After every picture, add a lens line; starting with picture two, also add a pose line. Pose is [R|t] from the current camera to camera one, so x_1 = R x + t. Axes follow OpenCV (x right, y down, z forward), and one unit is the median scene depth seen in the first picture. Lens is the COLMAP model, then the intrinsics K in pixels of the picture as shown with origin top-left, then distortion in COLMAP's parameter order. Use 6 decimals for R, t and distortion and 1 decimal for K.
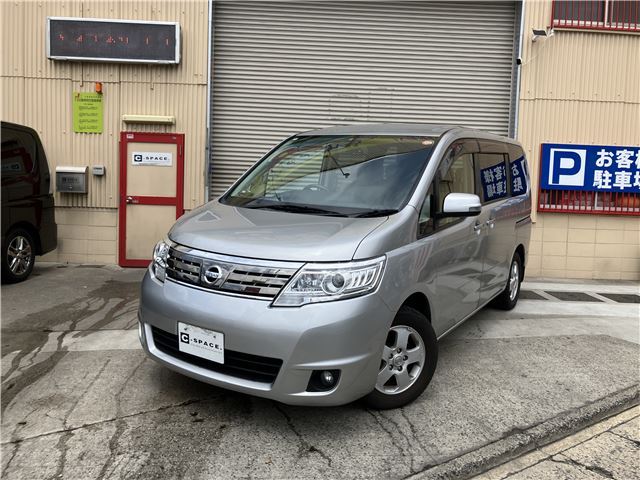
lens RADIAL K [[528.3, 0, 322.5], [0, 528.3, 236.1], [0, 0, 1]] dist [0.010089, 0.005325]
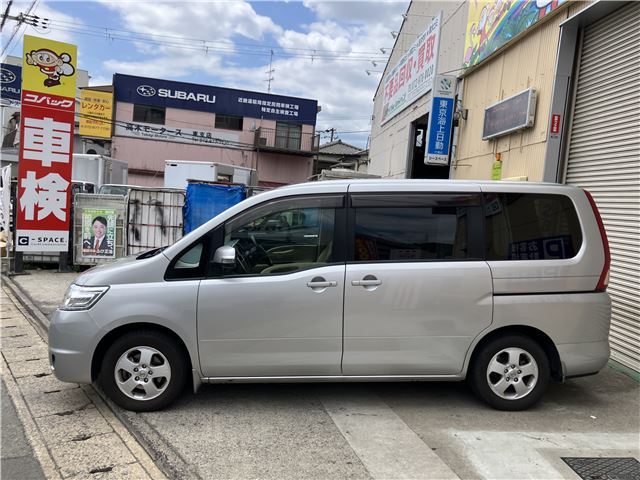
lens RADIAL K [[538.0, 0, 325.9], [0, 538.0, 242.5], [0, 0, 1]] dist [0.007472, -0.001752]
pose [[0.042728, 0.046312, -0.998013, 0.771864], [-0.154720, 0.987181, 0.039186, -0.079469], [0.987034, 0.152738, 0.049345, 0.590256]]
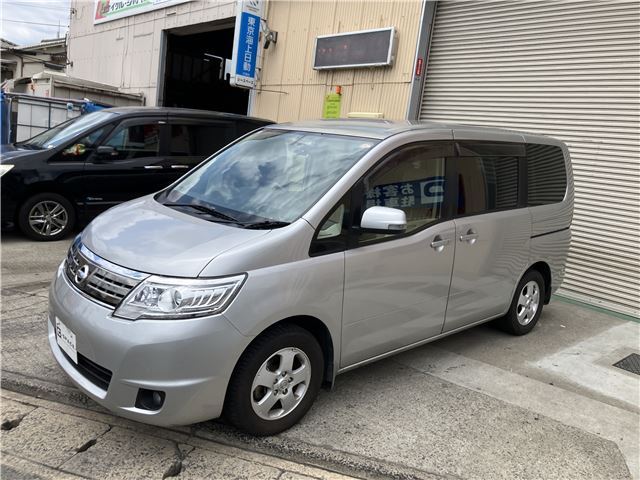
lens RADIAL K [[528.3, 0, 322.5], [0, 528.3, 236.1], [0, 0, 1]] dist [0.010089, 0.005325]
pose [[0.646034, 0.164210, -0.745436, 0.512238], [-0.157024, 0.984289, 0.080741, -0.042327], [0.746983, 0.064890, 0.661669, 0.193370]]
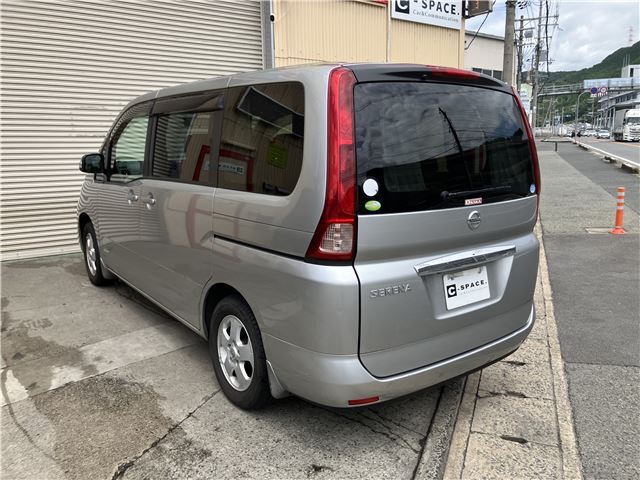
lens RADIAL K [[532.0, 0, 318.6], [0, 532.0, 248.2], [0, 0, 1]] dist [0.012678, 0.002897]
pose [[0.822230, -0.151638, 0.548583, -0.171599], [0.089682, 0.986332, 0.138223, -0.034985], [-0.562045, -0.064453, 0.824591, 0.101256]]
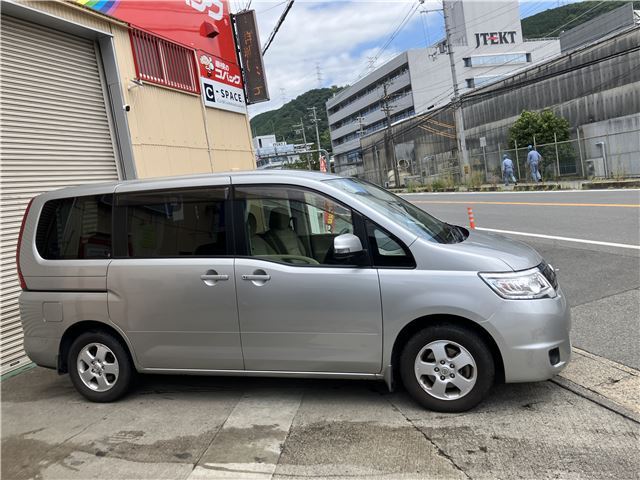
lens RADIAL K [[538.6, 0, 321.0], [0, 538.6, 238.6], [0, 0, 1]] dist [0.005967, 0.016612]
pose [[0.324623, -0.165128, 0.931318, -0.521743], [0.232382, 0.968386, 0.090701, -0.095529], [-0.916853, 0.186978, 0.352733, 0.342604]]
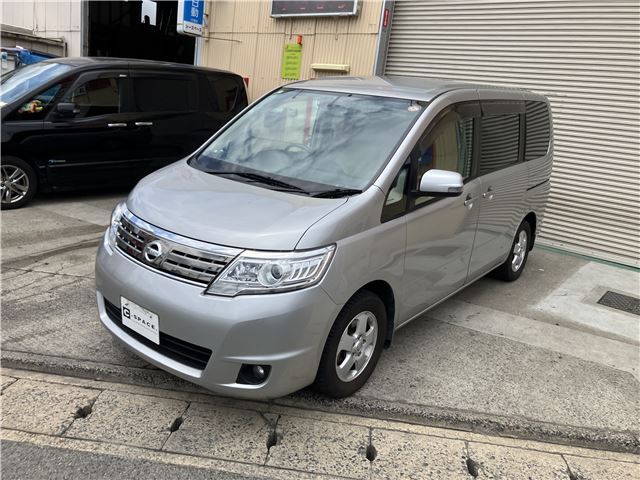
lens RADIAL K [[522.9, 0, 320.9], [0, 522.9, 242.6], [0, 0, 1]] dist [0.001704, 0.016828]
pose [[0.763211, 0.210988, -0.610732, 0.421438], [-0.136580, 0.976507, 0.166673, -0.039855], [0.631550, -0.043793, 0.774097, 0.108695]]
